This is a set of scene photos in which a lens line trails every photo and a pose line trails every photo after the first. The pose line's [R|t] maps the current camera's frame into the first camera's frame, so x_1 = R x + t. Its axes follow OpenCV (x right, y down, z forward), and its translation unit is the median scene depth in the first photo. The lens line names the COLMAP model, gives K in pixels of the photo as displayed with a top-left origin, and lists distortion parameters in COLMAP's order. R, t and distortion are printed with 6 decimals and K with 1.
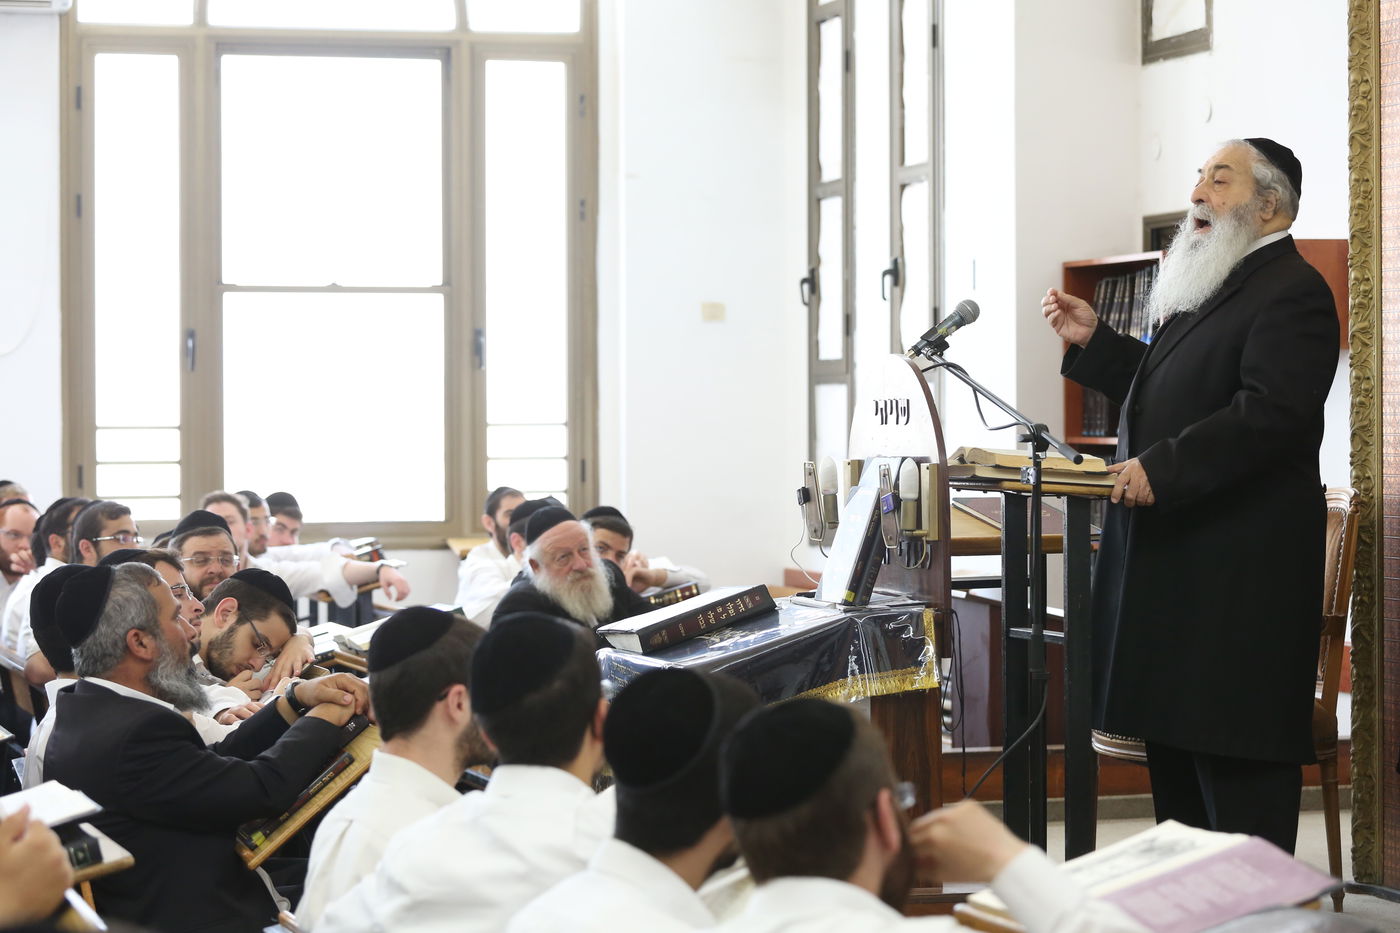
lens RADIAL K [[3598.2, 0, 700.0], [0, 3598.2, 466.5], [0, 0, 1]] dist [-0.055282, -0.211592]
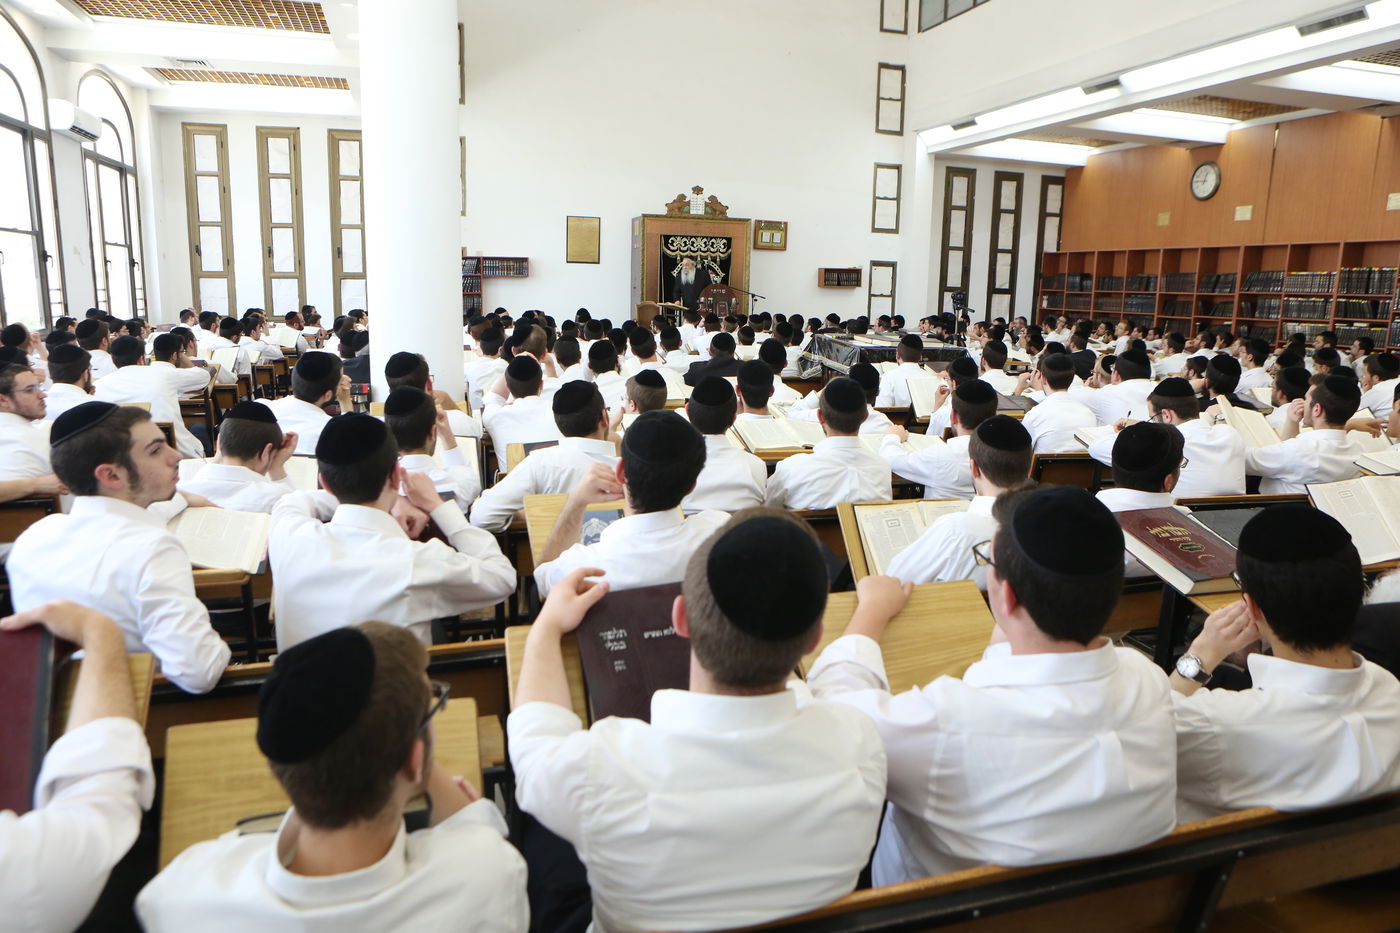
lens RADIAL K [[961.6, 0, 700.0], [0, 961.6, 466.5], [0, 0, 1]] dist [-0.147046, 0.109615]
pose [[-0.003868, -0.178876, 0.983864, -1.663631], [-0.007308, 0.983850, 0.178845, -0.010974], [-0.999966, -0.006499, -0.005113, 0.897958]]
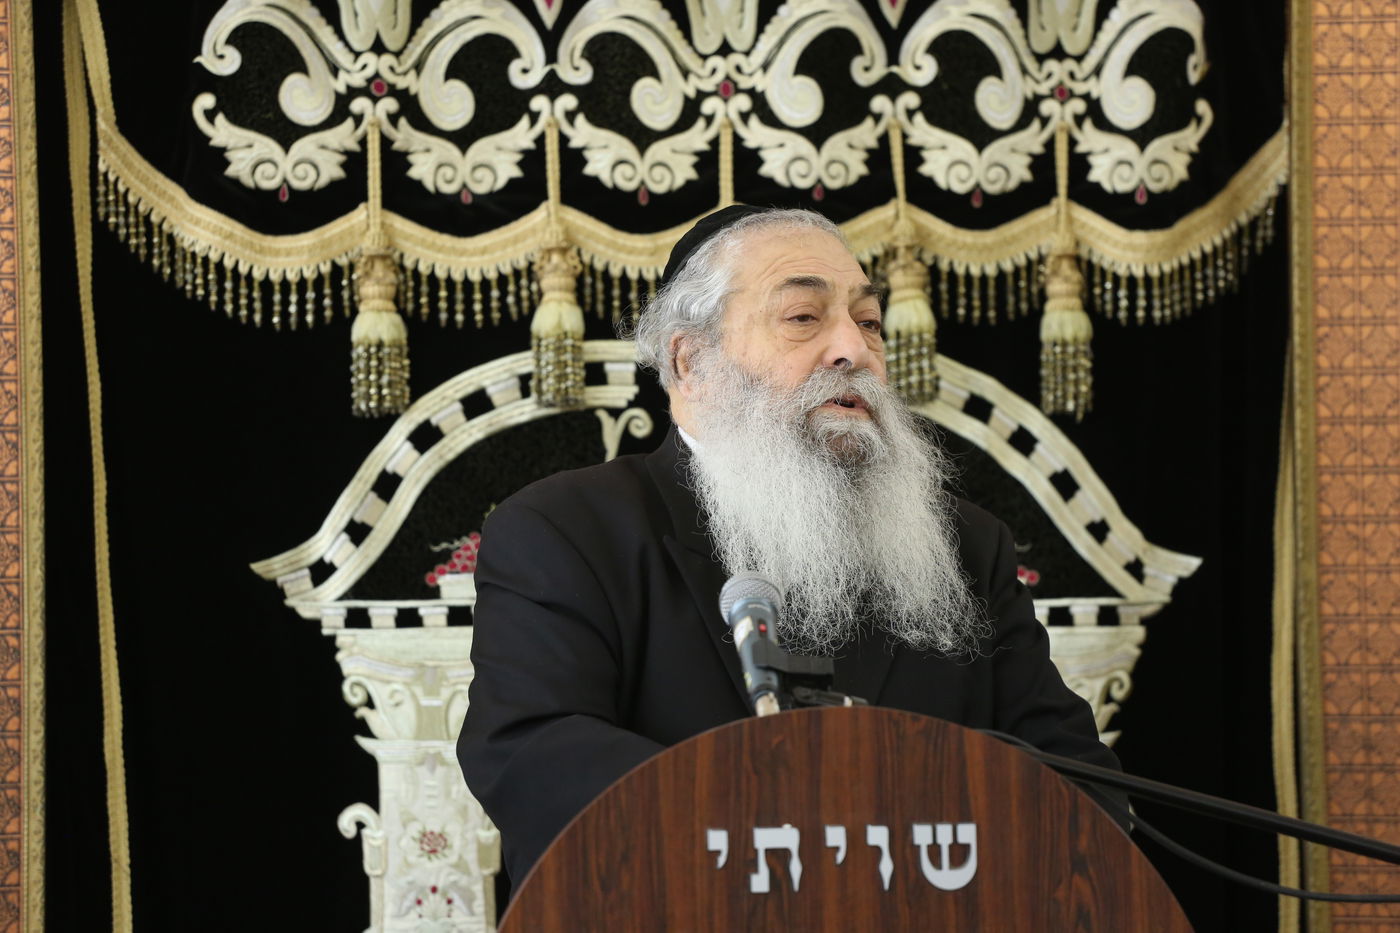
lens RADIAL K [[7833.4, 0, 700.0], [0, 7833.4, 466.5], [0, 0, 1]] dist [2.304019, 21.264631]
pose [[0.147992, 0.048423, 0.987802, -0.675538], [0.031612, 0.998059, -0.053662, -0.010649], [-0.988483, 0.039168, 0.146174, 0.764780]]
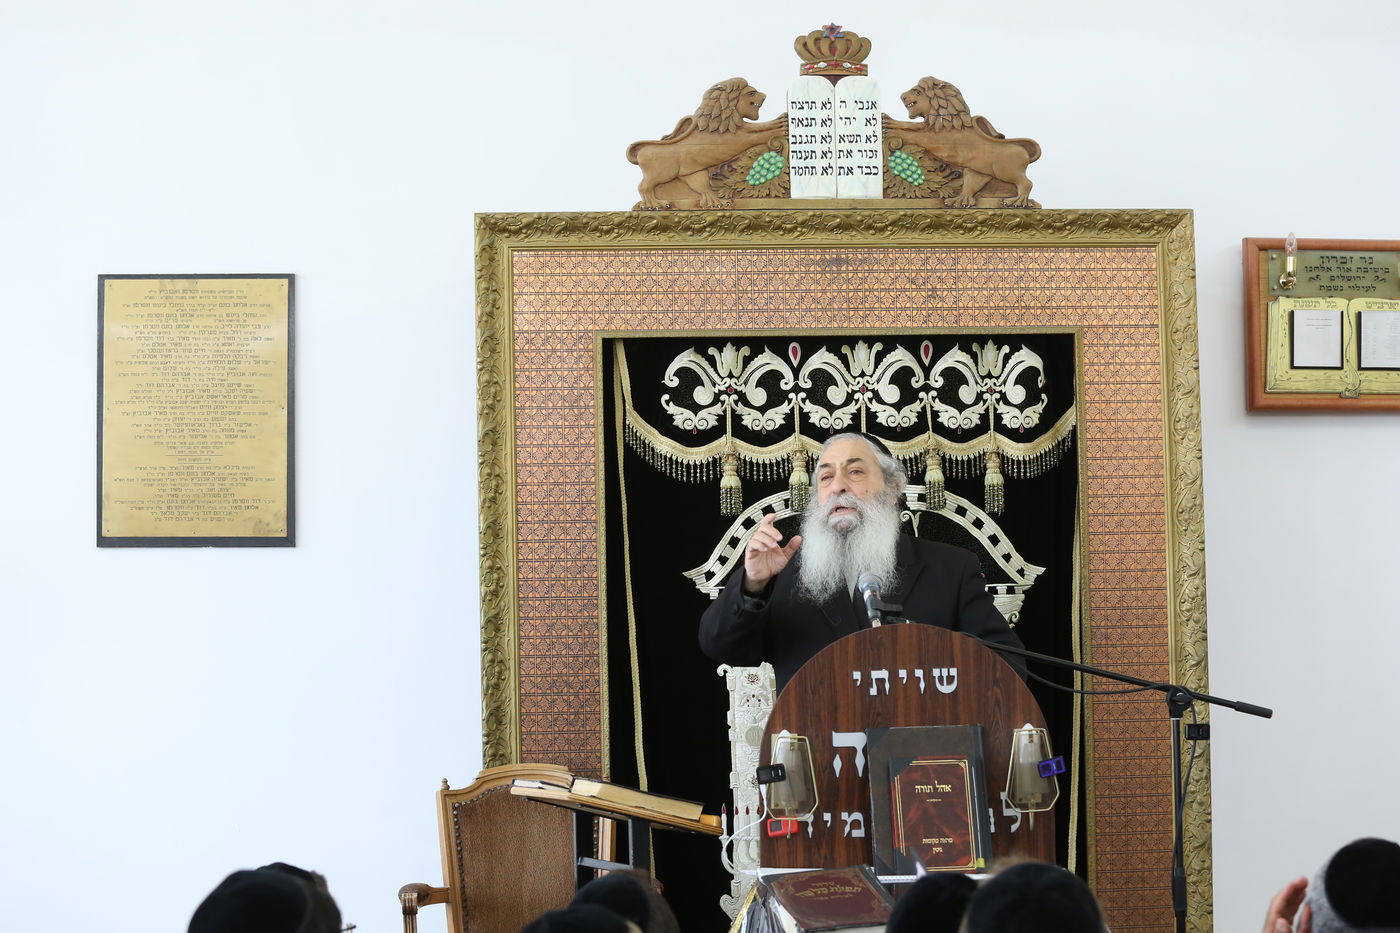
lens RADIAL K [[2905.5, 0, 701.9], [0, 2905.5, 444.2], [0, 0, 1]] dist [-0.294564, 0.157776]
pose [[0.206262, 0.082160, 0.975041, -0.641257], [0.034659, 0.995230, -0.091193, -0.008280], [-0.977883, 0.052603, 0.202430, 0.764214]]
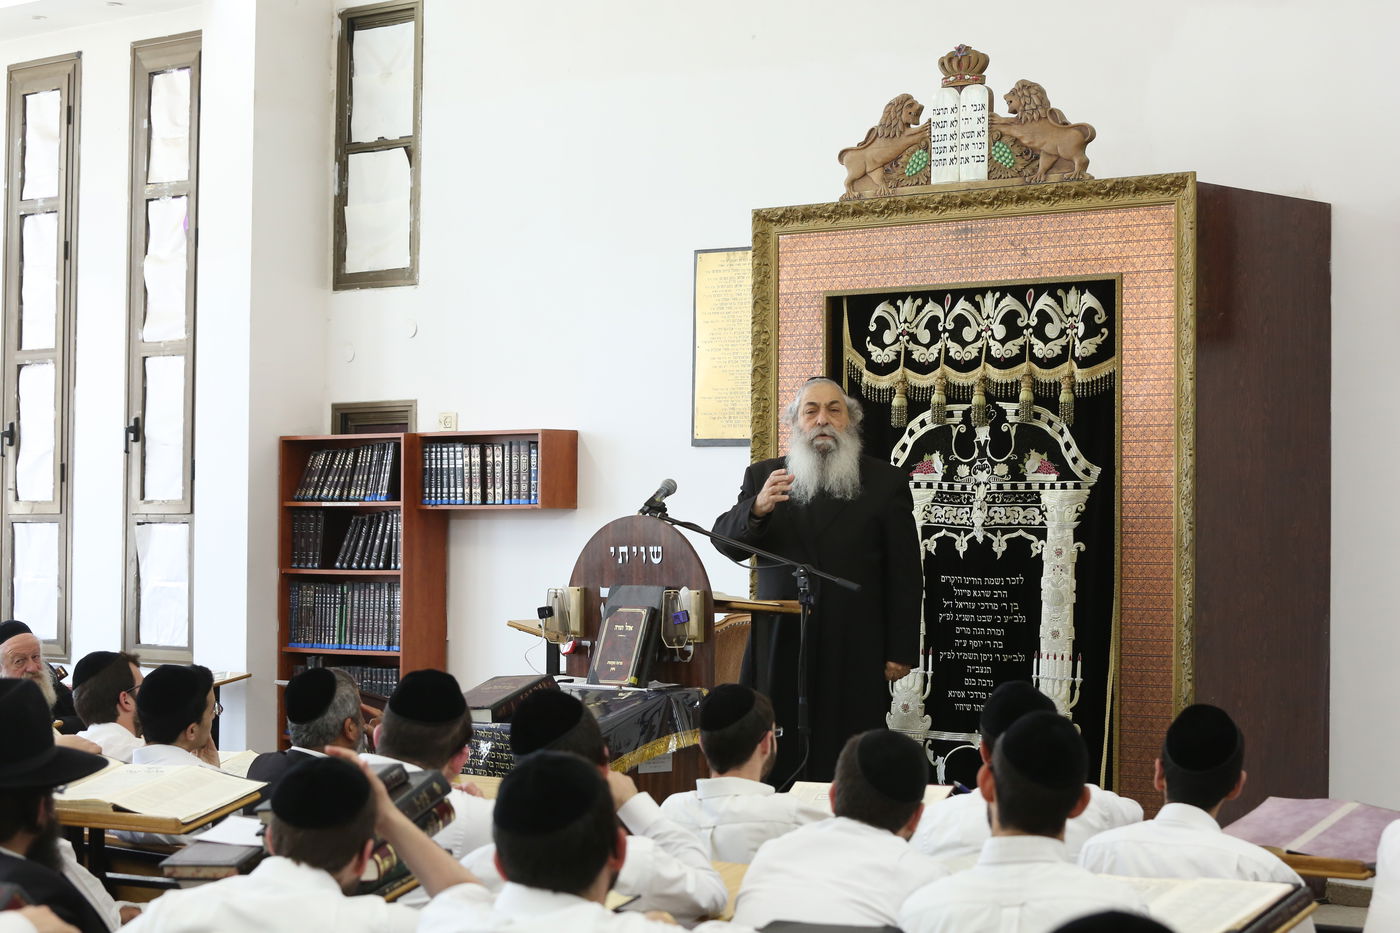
lens RADIAL K [[3132.5, 0, 700.0], [0, 3132.5, 466.5], [0, 0, 1]] dist [-0.190731, -0.158764]
pose [[0.857270, 0.023958, 0.514310, -0.498289], [-0.003752, 0.999181, -0.040291, -0.000046], [-0.514854, 0.032611, 0.856658, -0.088763]]
